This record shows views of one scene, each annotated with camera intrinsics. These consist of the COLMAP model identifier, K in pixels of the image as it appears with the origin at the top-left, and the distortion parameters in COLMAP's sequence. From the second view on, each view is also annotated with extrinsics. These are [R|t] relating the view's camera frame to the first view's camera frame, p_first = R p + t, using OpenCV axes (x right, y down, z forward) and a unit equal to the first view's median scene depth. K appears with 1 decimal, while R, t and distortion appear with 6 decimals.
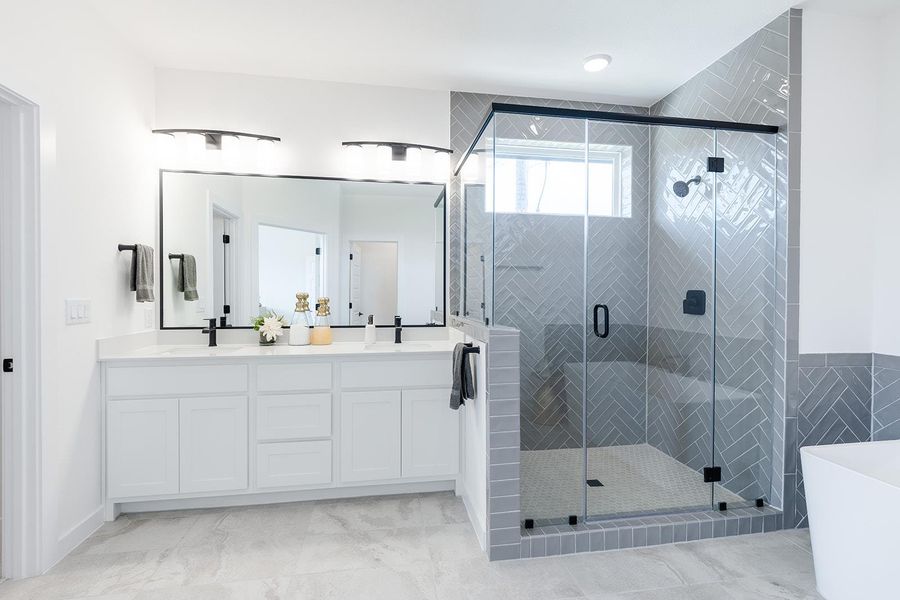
lens RADIAL K [[427.5, 0, 449.7], [0, 427.5, 301.7], [0, 0, 1]] dist [0.001892, -0.000261]
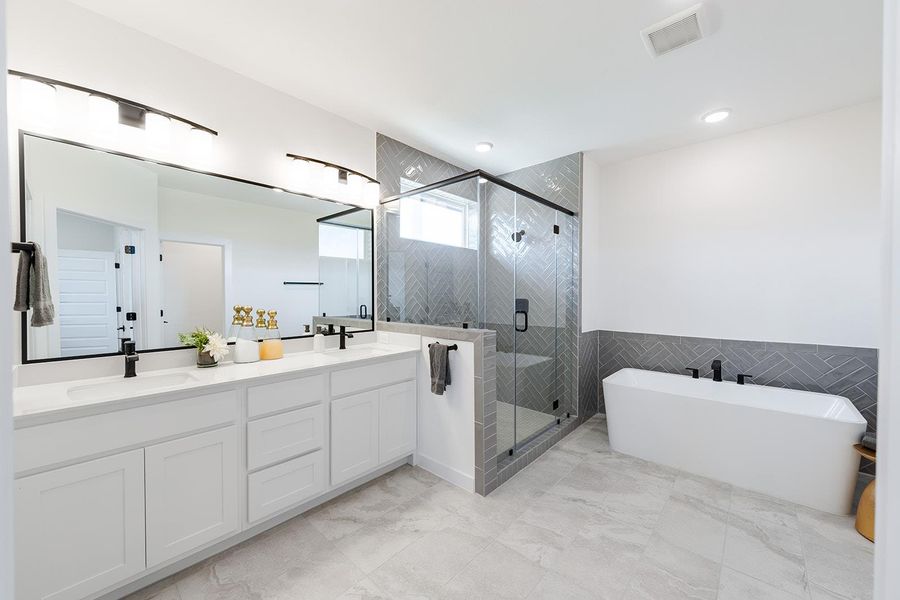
lens RADIAL K [[354.6, 0, 445.6], [0, 354.6, 299.7], [0, 0, 1]] dist [0.000923, -0.000206]
pose [[0.768278, -0.012023, 0.640004, -0.559120], [0.010090, 0.999927, 0.006672, -0.036838], [-0.640037, 0.001332, 0.768343, 0.141926]]
